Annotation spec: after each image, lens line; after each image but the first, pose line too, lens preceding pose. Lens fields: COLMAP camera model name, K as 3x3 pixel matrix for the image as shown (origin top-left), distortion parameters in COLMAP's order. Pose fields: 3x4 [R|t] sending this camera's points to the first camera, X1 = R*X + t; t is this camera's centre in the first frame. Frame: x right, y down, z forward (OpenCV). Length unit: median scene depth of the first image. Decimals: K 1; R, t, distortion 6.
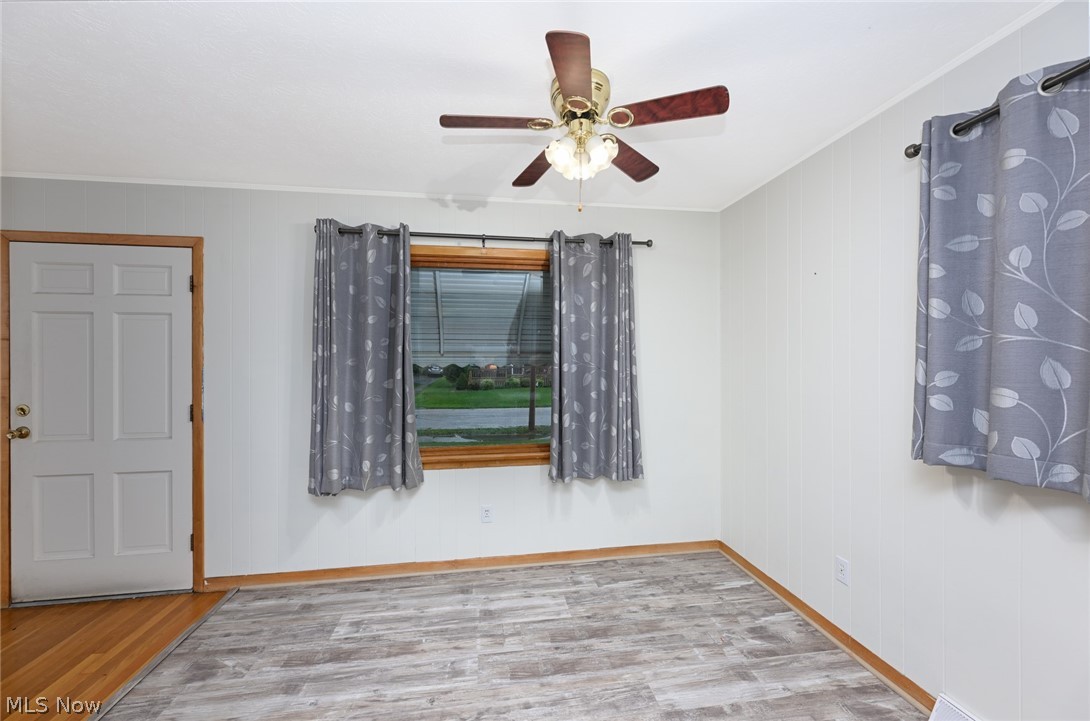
lens RADIAL K [[432.2, 0, 546.2], [0, 432.2, 362.5], [0, 0, 1]] dist [0.000112, 0.000099]
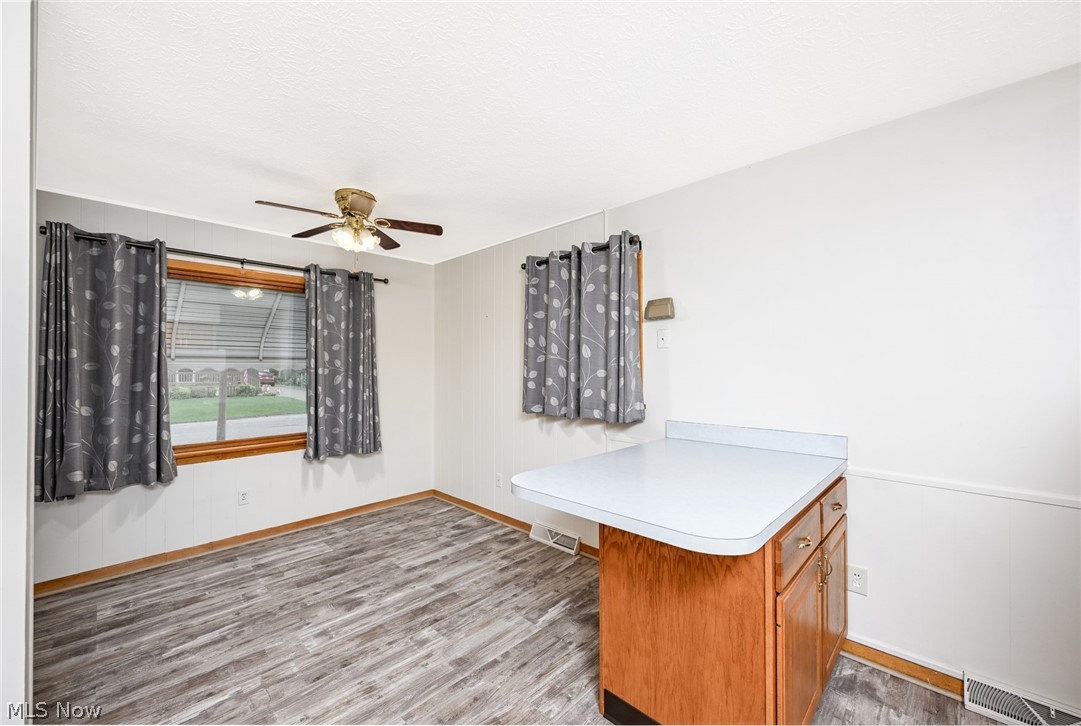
lens RADIAL K [[431.3, 0, 540.5], [0, 431.3, 363.0], [0, 0, 1]] dist [-0.001198, -0.000322]
pose [[0.802978, 0.005972, 0.595979, -0.205789], [-0.000055, 0.999951, -0.009947, 0.000823], [-0.596009, 0.007955, 0.802938, -0.446802]]
